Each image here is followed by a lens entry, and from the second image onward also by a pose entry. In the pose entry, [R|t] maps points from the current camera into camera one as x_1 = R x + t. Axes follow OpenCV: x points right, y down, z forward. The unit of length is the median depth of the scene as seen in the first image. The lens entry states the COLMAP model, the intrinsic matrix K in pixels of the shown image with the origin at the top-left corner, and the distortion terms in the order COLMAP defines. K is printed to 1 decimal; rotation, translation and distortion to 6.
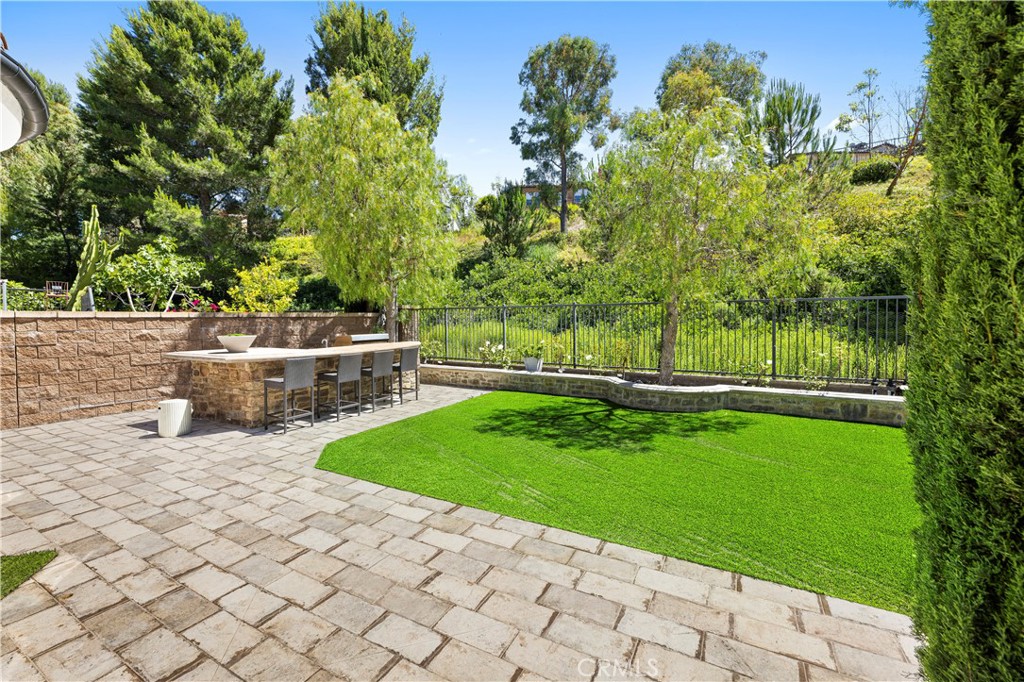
lens RADIAL K [[433.6, 0, 513.5], [0, 433.6, 307.7], [0, 0, 1]] dist [0.001105, 0.000211]
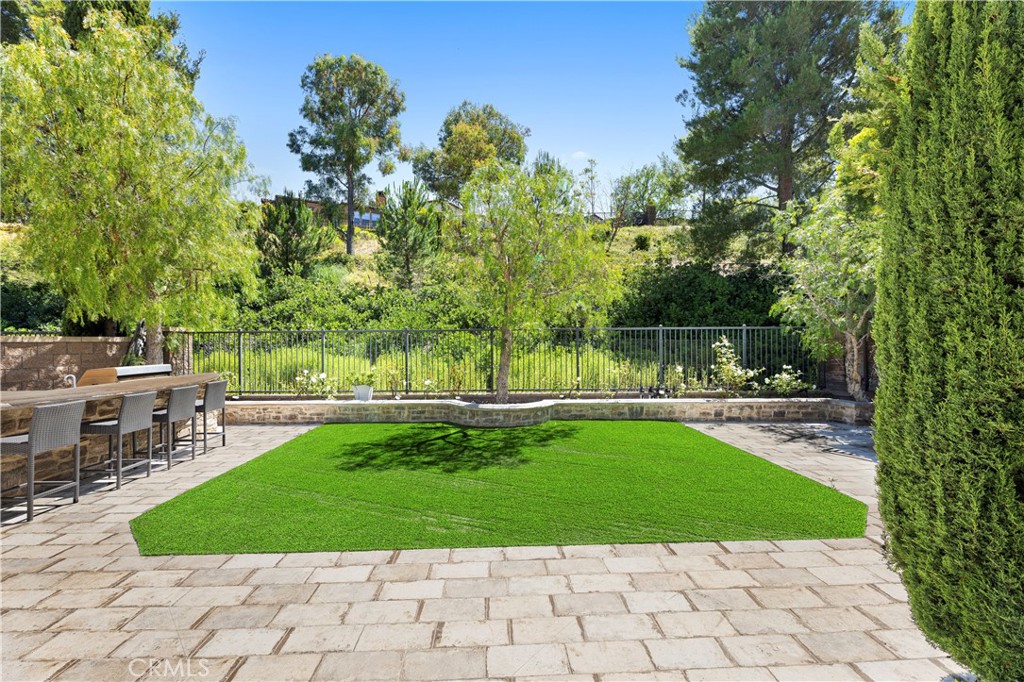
lens RADIAL K [[421.9, 0, 511.8], [0, 421.9, 320.5], [0, 0, 1]] dist [0.002096, 0.000221]
pose [[0.854035, 0.027393, 0.519493, -0.187498], [-0.011716, 0.999372, -0.033437, 0.000643], [-0.520083, 0.022469, 0.853820, 0.053192]]
